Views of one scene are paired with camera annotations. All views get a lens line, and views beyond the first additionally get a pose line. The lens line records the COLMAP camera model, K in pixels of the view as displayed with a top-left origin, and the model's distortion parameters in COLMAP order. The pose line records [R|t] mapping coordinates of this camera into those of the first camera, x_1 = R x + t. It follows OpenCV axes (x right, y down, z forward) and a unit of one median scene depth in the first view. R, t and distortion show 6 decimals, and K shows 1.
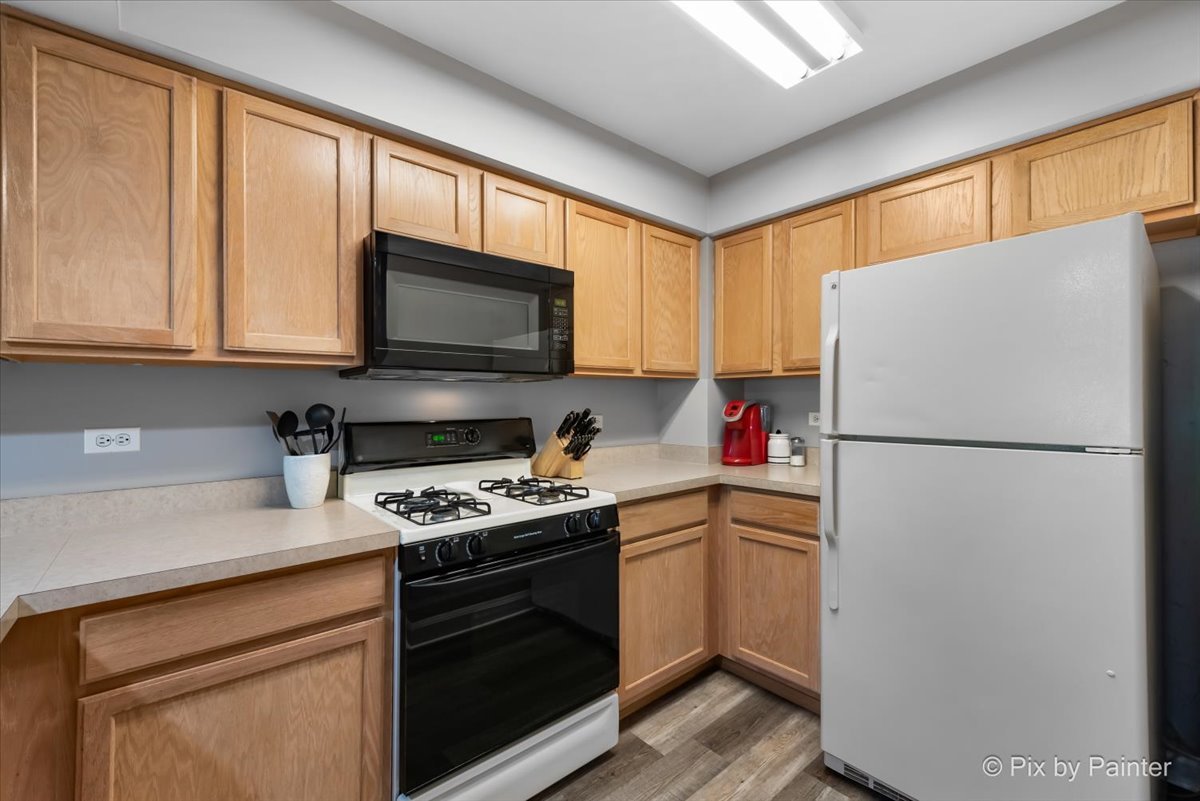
lens RADIAL K [[490.2, 0, 590.6], [0, 490.2, 402.0], [0, 0, 1]] dist [0.002277, -0.001585]
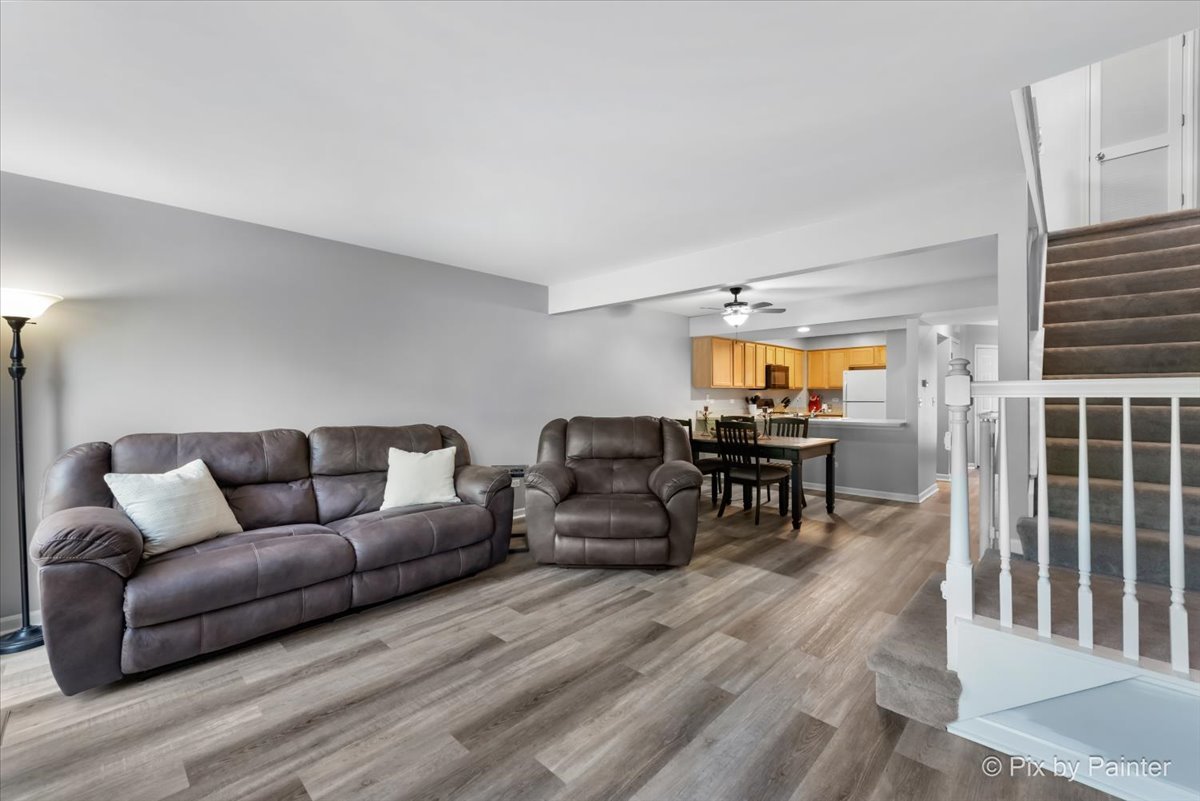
lens RADIAL K [[490.2, 0, 607.1], [0, 490.2, 396.2], [0, 0, 1]] dist [0.002277, -0.001585]
pose [[0.993483, 0.003499, 0.113926, -2.771169], [-0.003502, 0.999994, -0.000171, 0.020441], [-0.113926, -0.000229, 0.993489, -4.136315]]
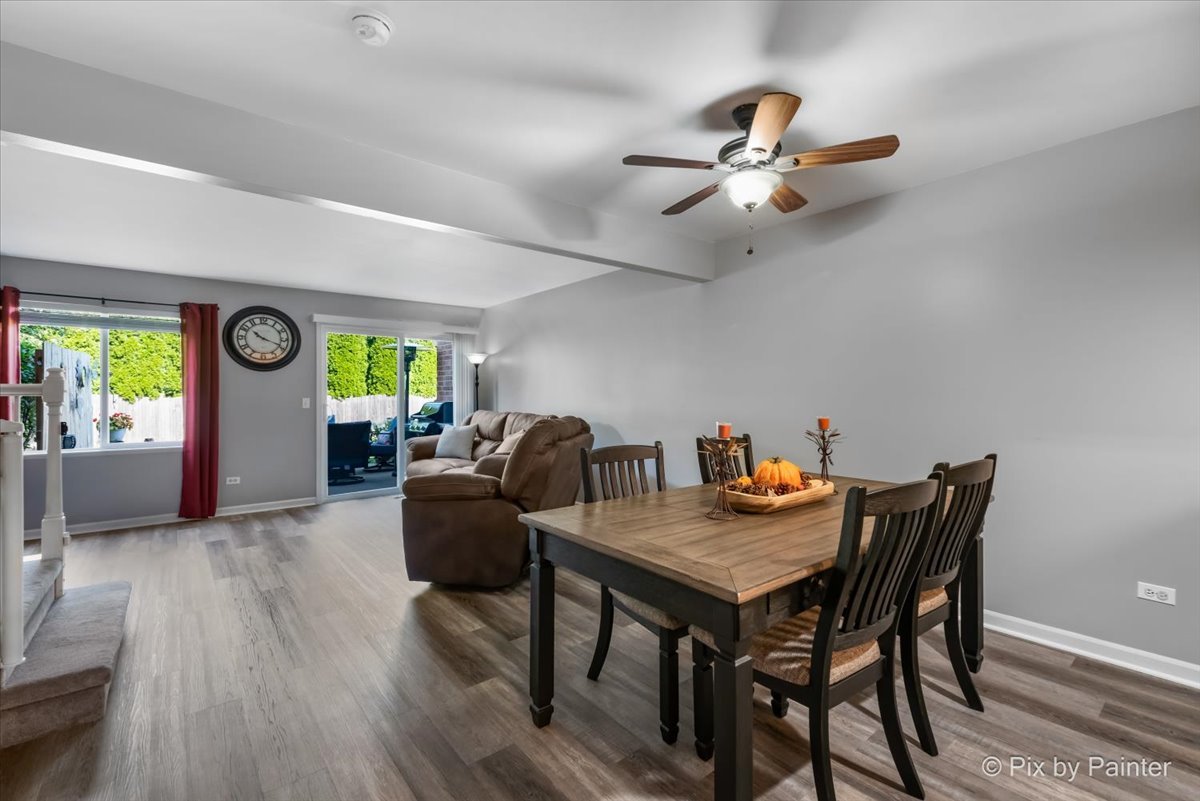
lens RADIAL K [[532.2, 0, 597.3], [0, 532.2, 391.4], [0, 0, 1]] dist [0.004249, 0.000456]
pose [[-0.029846, 0.000558, -0.999554, -0.076189], [0.005908, 0.999982, 0.000382, 0.011540], [0.999537, -0.005894, -0.029848, -1.223922]]
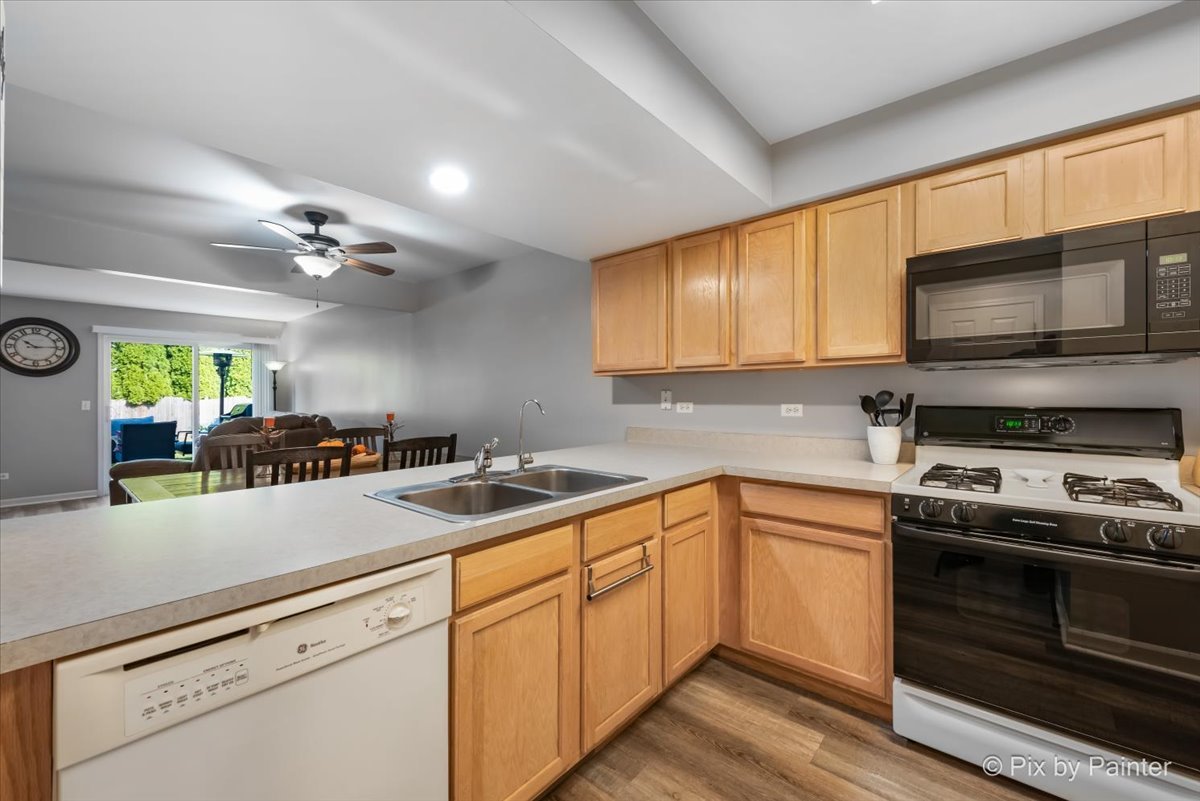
lens RADIAL K [[490.2, 0, 605.7], [0, 490.2, 393.8], [0, 0, 1]] dist [0.002277, -0.001585]
pose [[0.165880, 0.004270, -0.986137, 0.683947], [0.007166, 0.999959, 0.005535, -0.000407], [0.986120, -0.007985, 0.165843, -0.016096]]
